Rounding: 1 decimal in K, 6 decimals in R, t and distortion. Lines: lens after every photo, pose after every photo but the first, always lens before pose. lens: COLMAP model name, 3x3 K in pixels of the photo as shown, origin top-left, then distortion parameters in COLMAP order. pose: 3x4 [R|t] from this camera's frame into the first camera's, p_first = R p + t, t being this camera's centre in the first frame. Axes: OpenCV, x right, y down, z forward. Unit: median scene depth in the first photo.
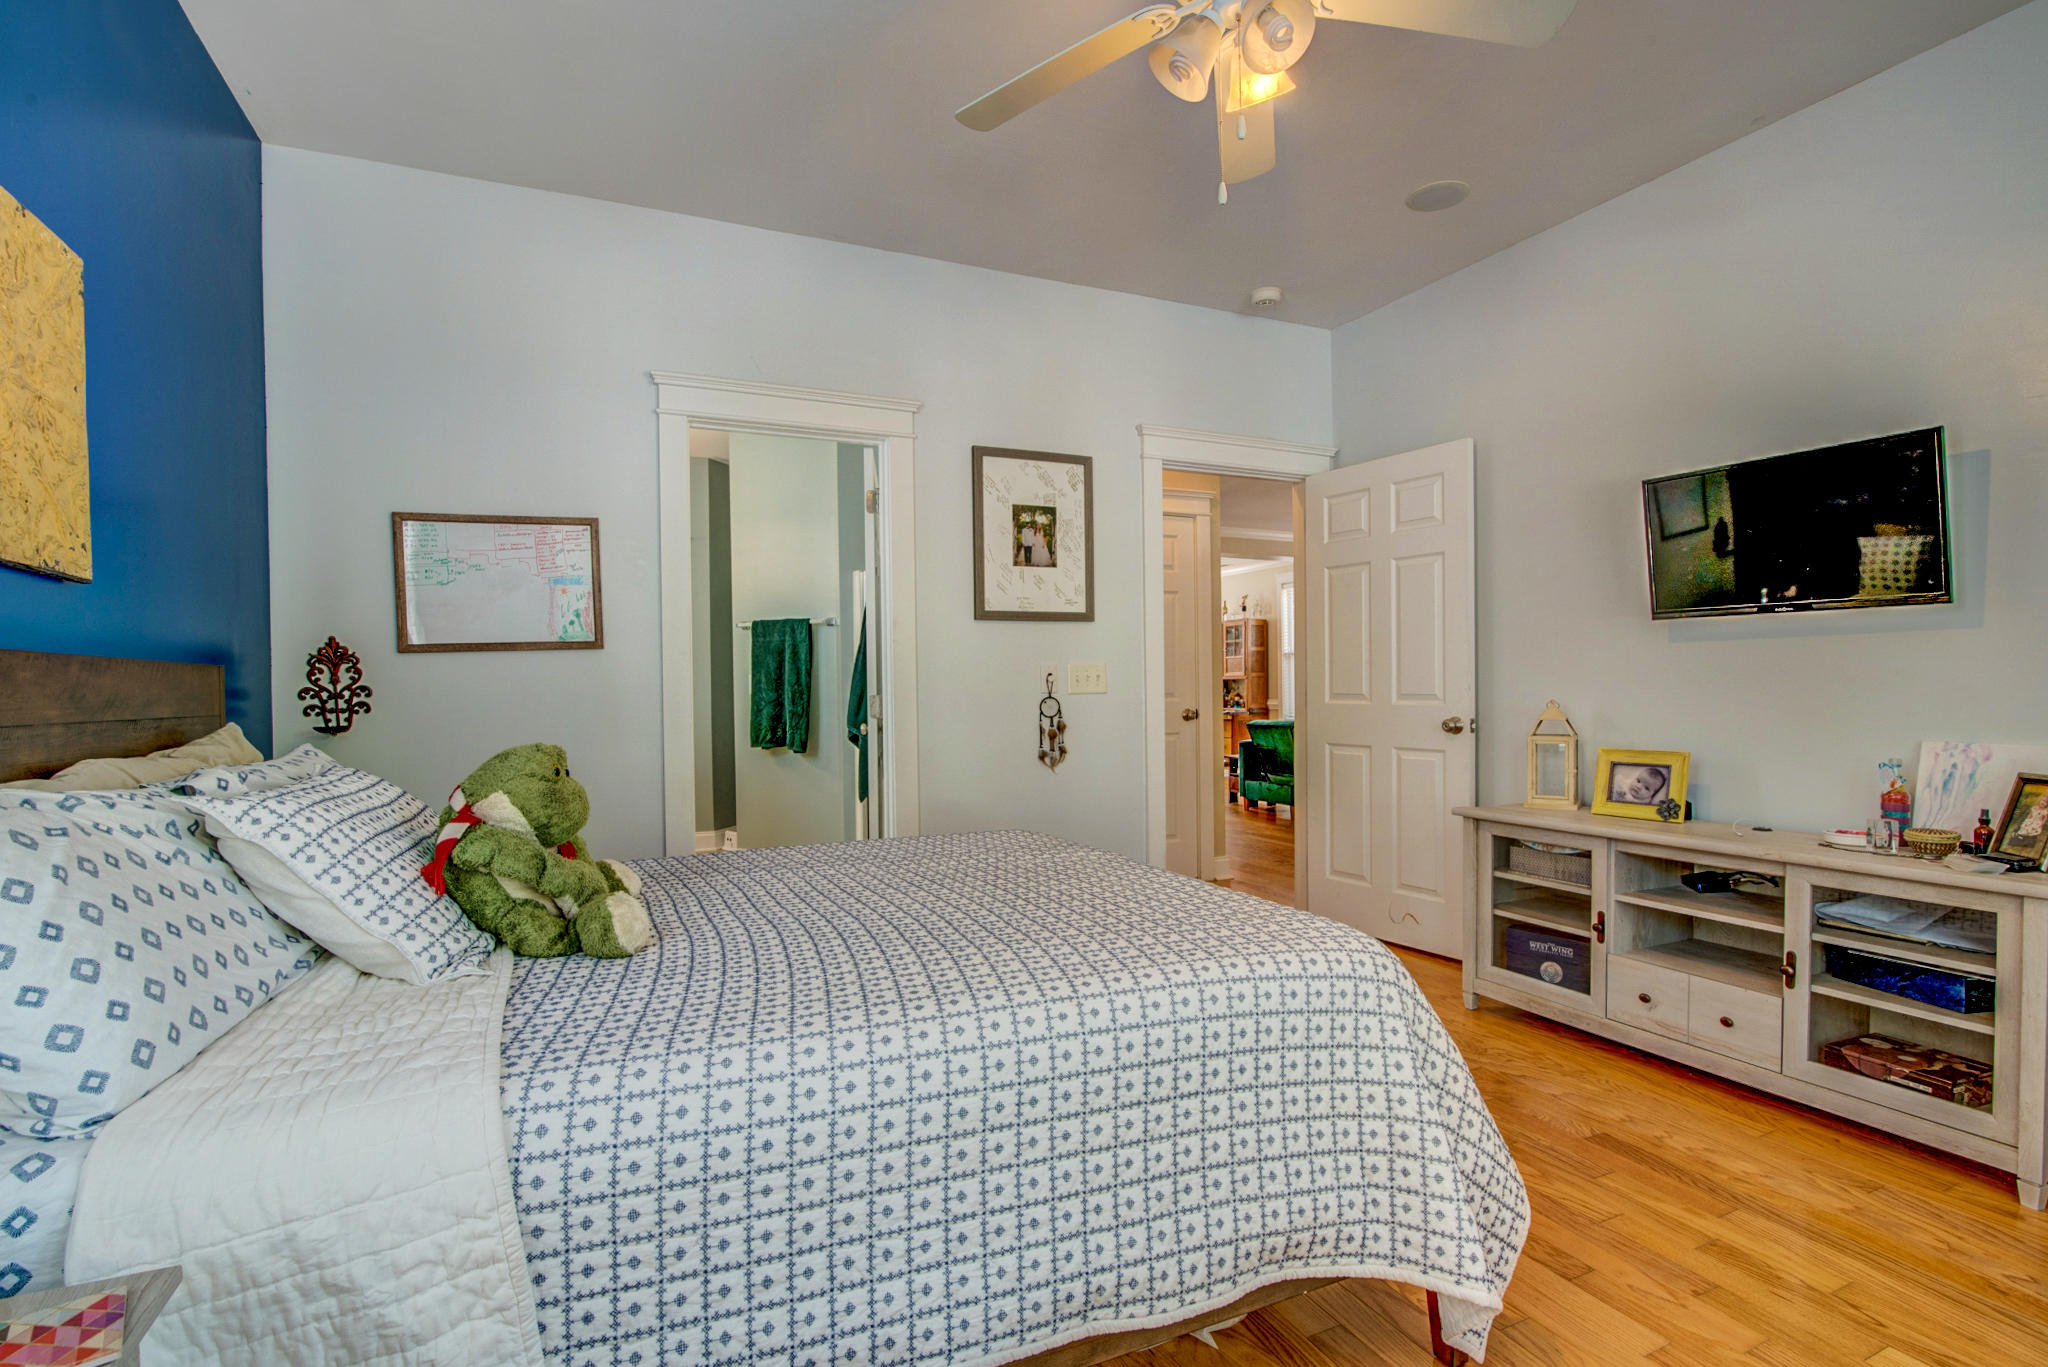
lens RADIAL K [[954.8, 0, 1018.2], [0, 954.8, 691.4], [0, 0, 1]] dist [-0.020221, 0.001120]
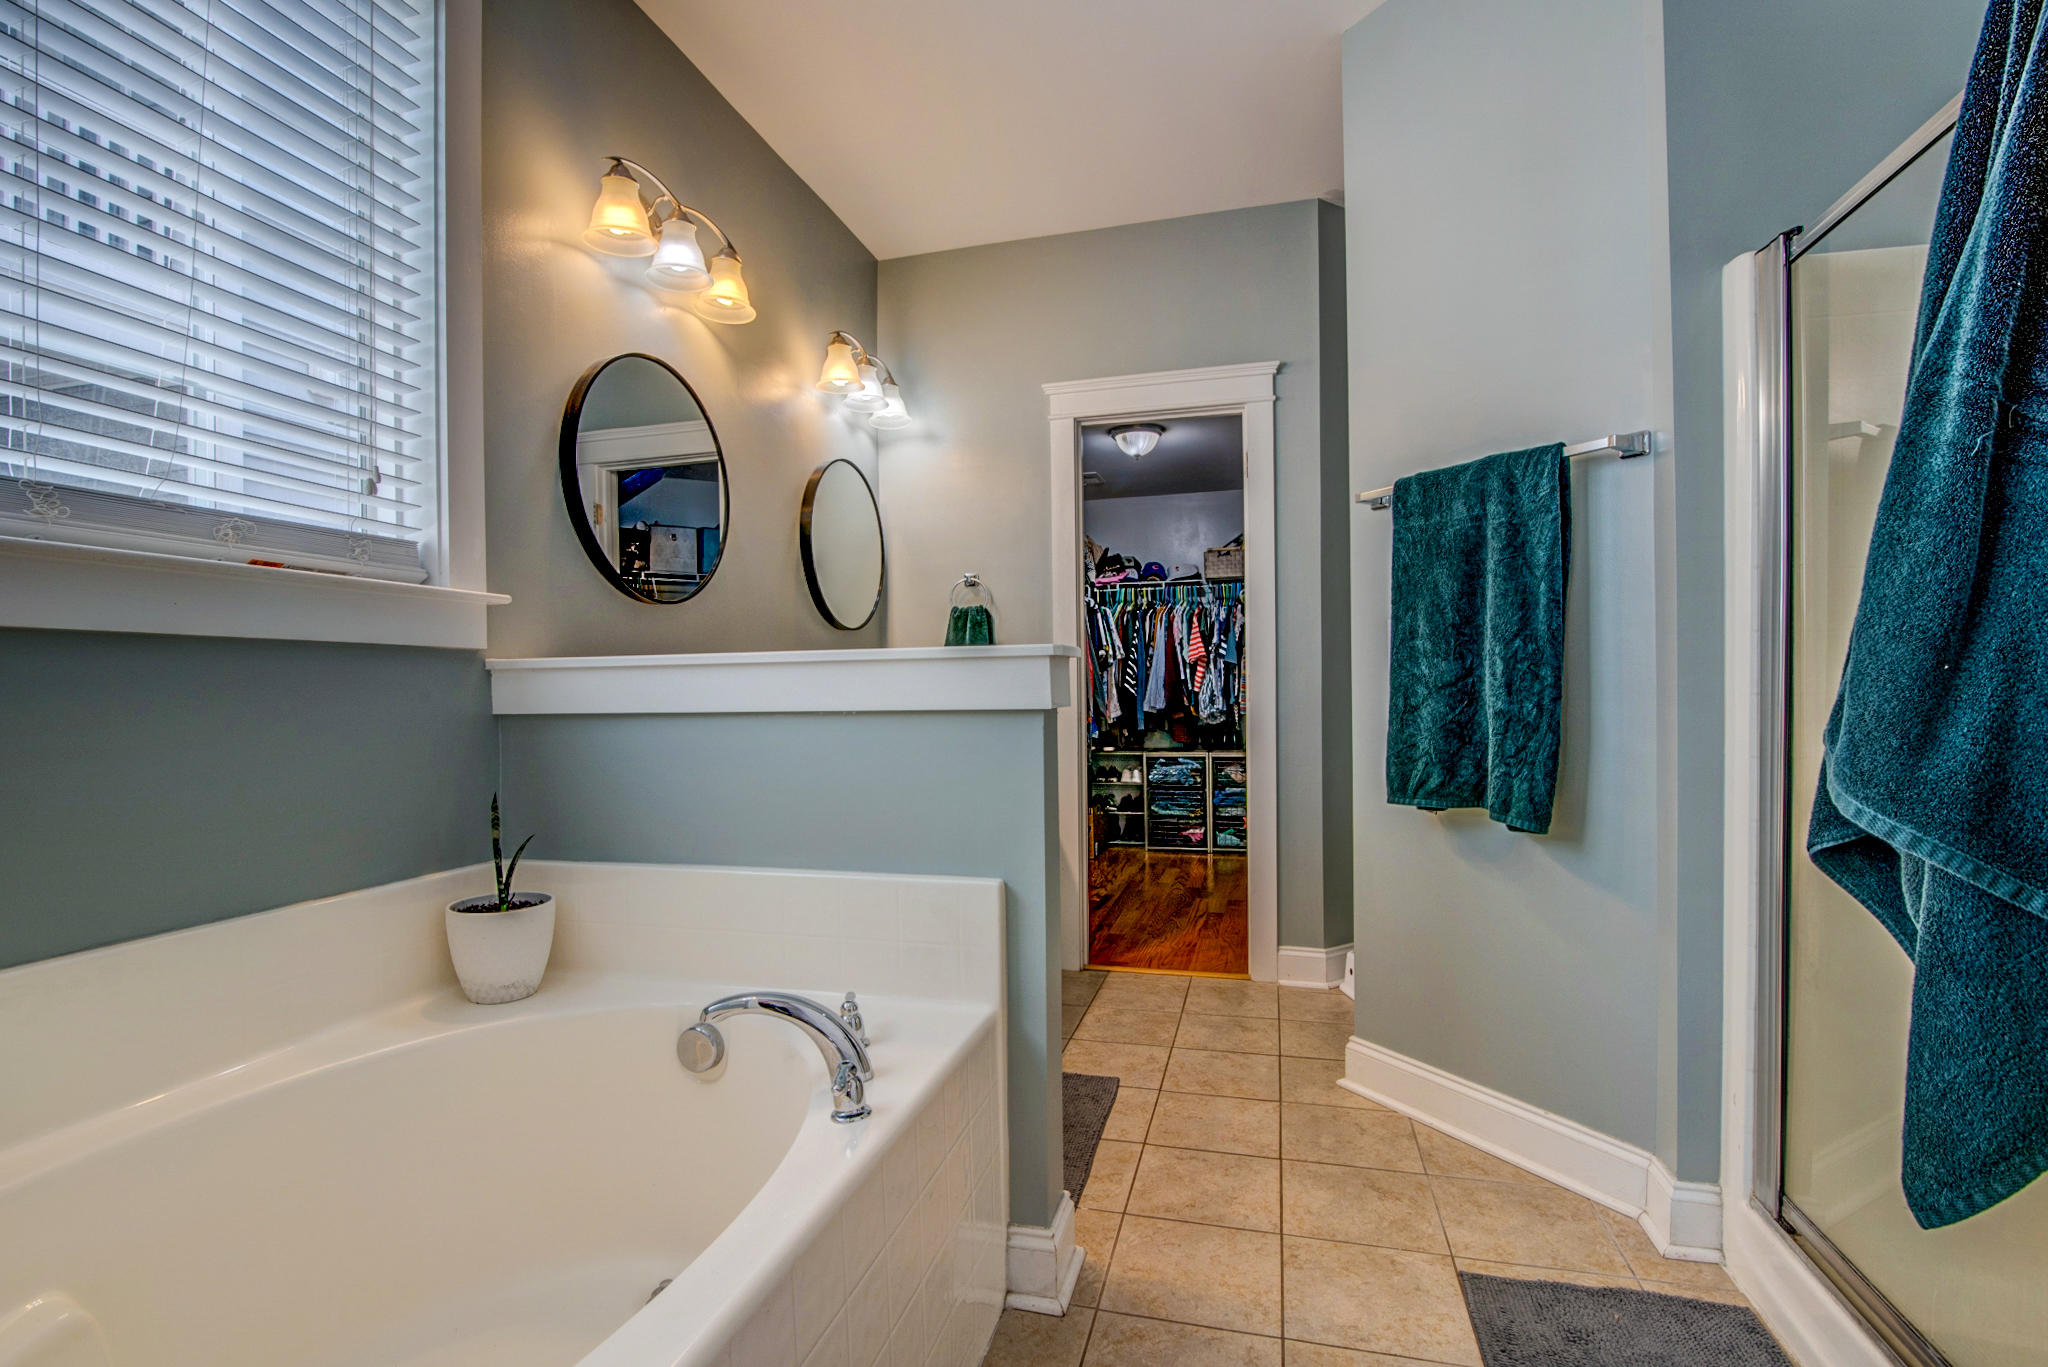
lens RADIAL K [[954.8, 0, 1015.7], [0, 954.8, 690.2], [0, 0, 1]] dist [-0.020221, 0.001120]
pose [[0.774220, 0.008761, -0.632856, -0.154928], [-0.007453, 0.999961, 0.004726, 0.011918], [0.632872, 0.001058, 0.774255, 0.612536]]
